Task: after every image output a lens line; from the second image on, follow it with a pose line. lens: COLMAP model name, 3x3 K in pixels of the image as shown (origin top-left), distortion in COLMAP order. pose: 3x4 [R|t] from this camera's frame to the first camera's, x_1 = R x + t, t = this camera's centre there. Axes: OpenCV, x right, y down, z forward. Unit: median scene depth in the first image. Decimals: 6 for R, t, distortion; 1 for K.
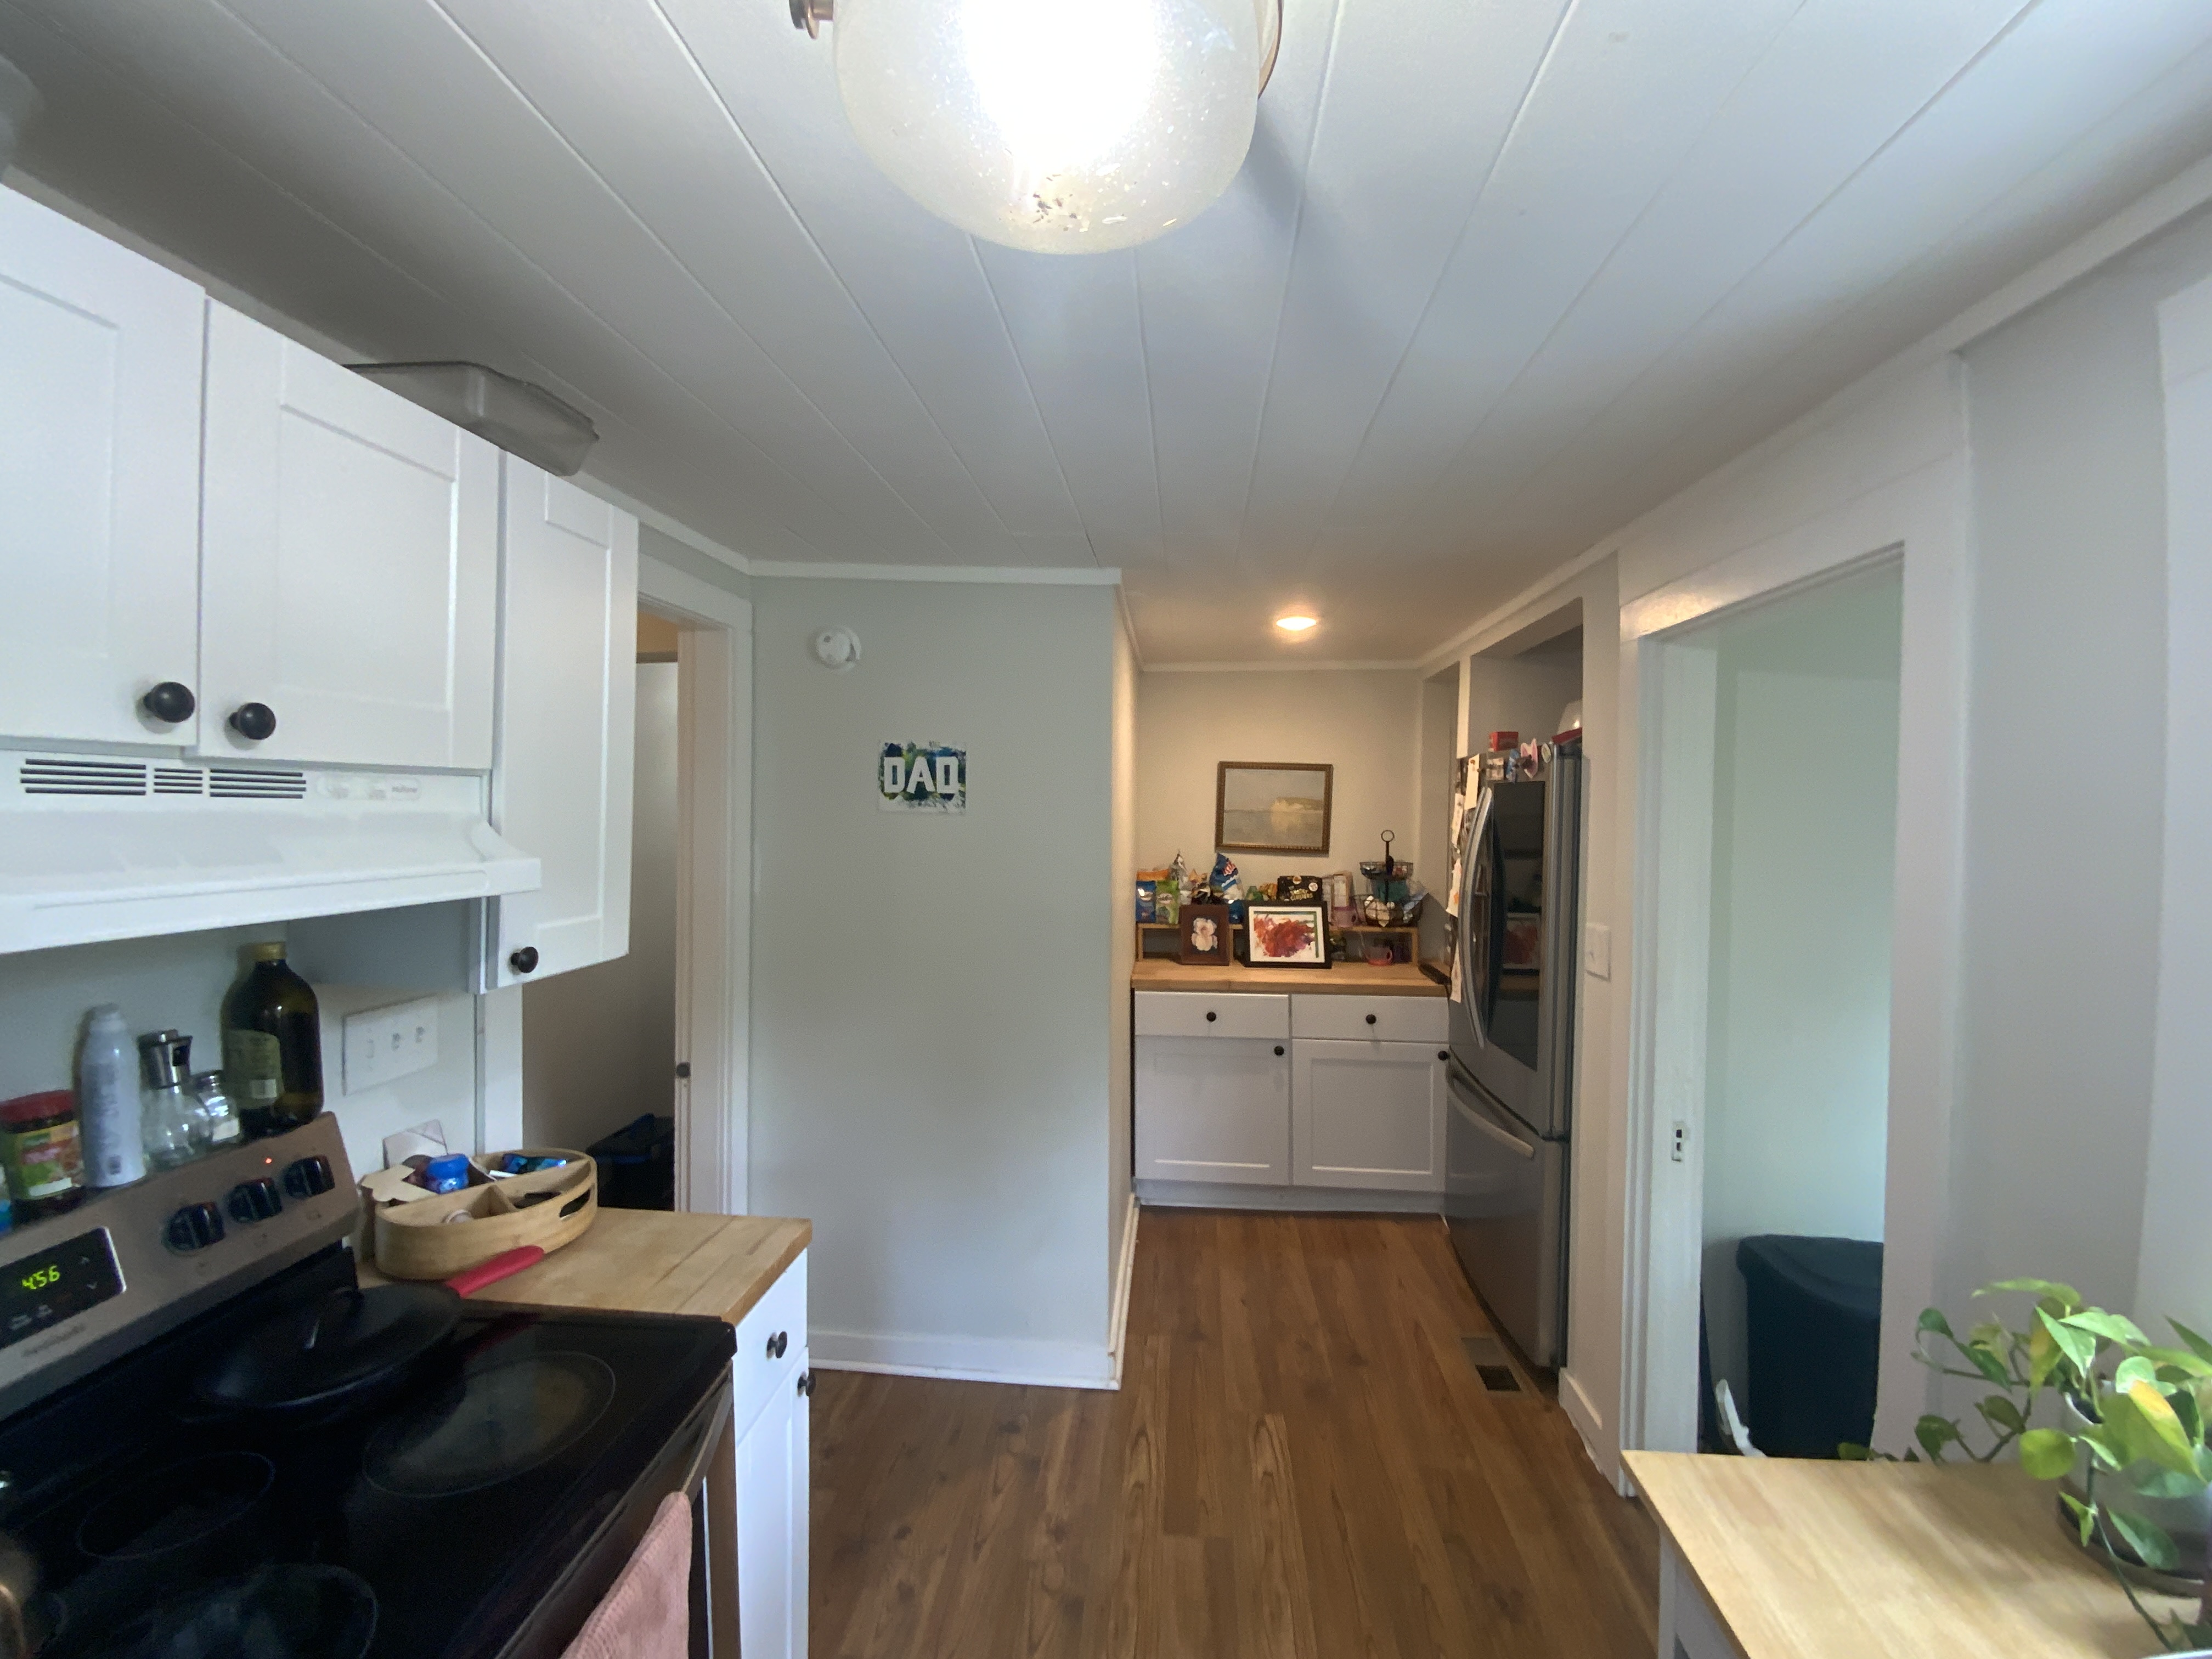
lens RADIAL K [[888.6, 0, 1107.9], [0, 888.6, 824.7], [0, 0, 1]] dist [0.004527, -0.010080]
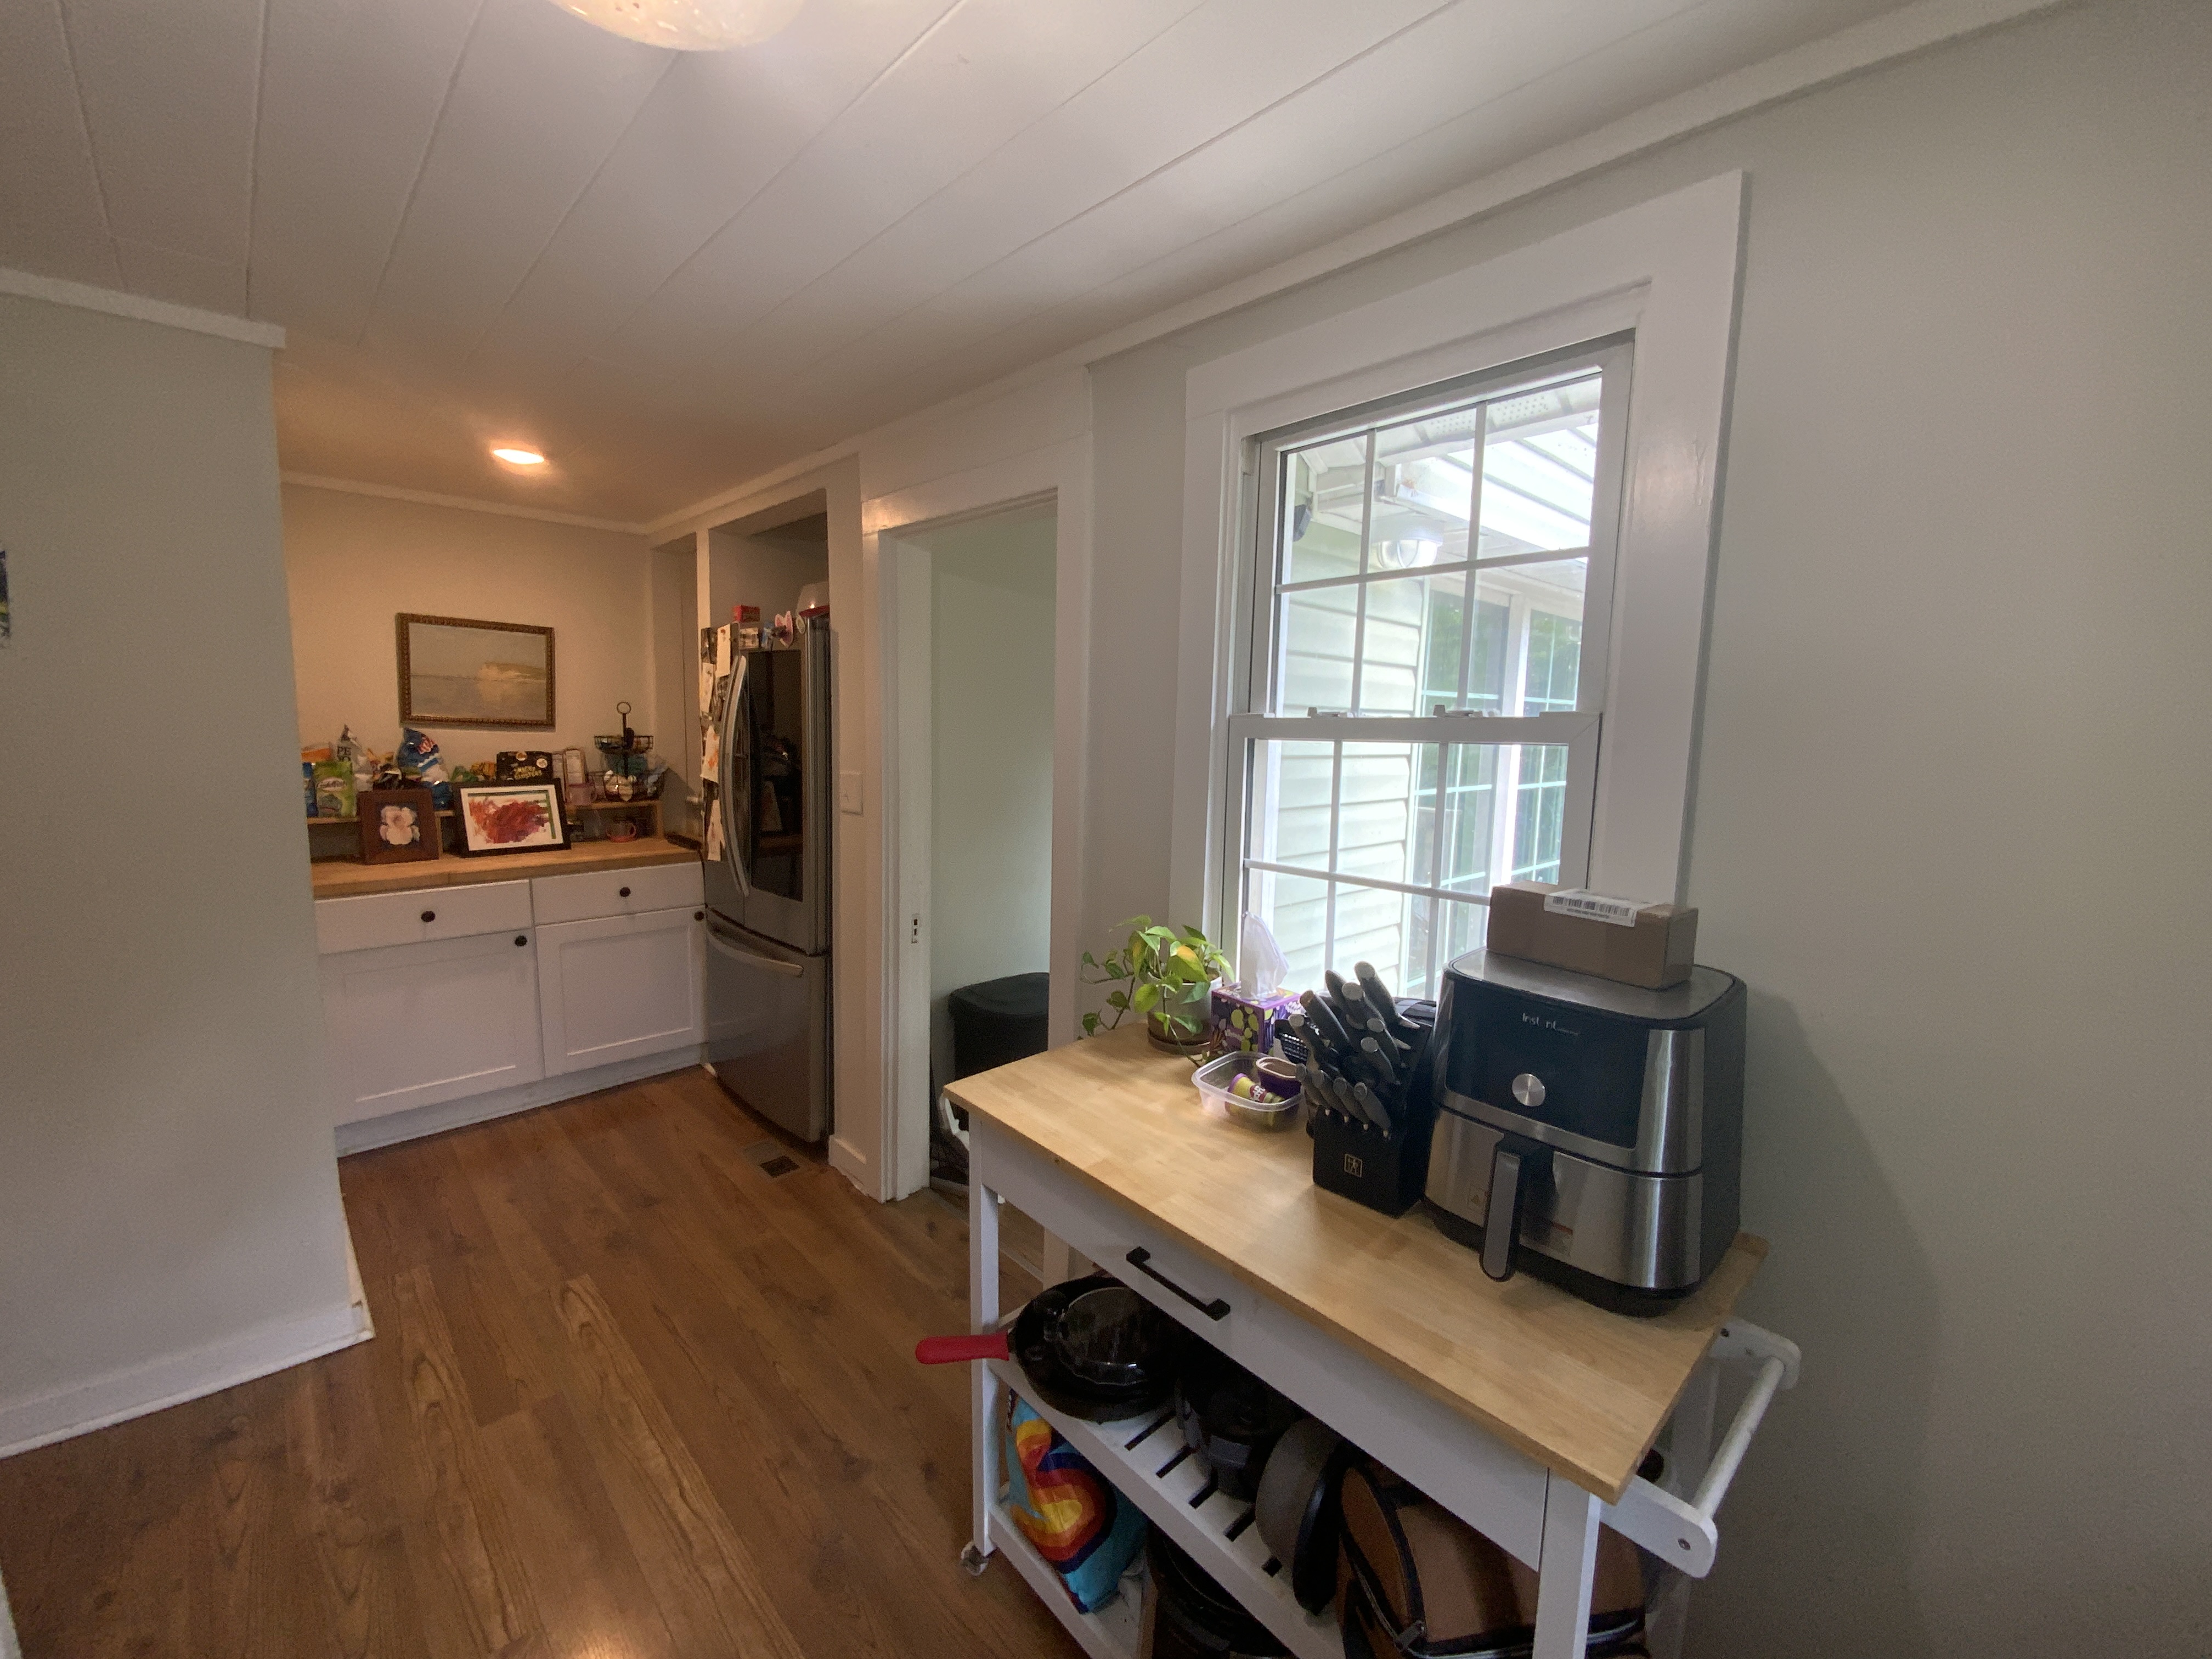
lens RADIAL K [[888.6, 0, 1094.7], [0, 888.6, 827.6], [0, 0, 1]] dist [0.004527, -0.010080]
pose [[0.662709, -0.084205, 0.744127, -0.124175], [-0.005477, 0.993087, 0.117255, 0.041013], [-0.748857, -0.081782, 0.657667, -0.048588]]
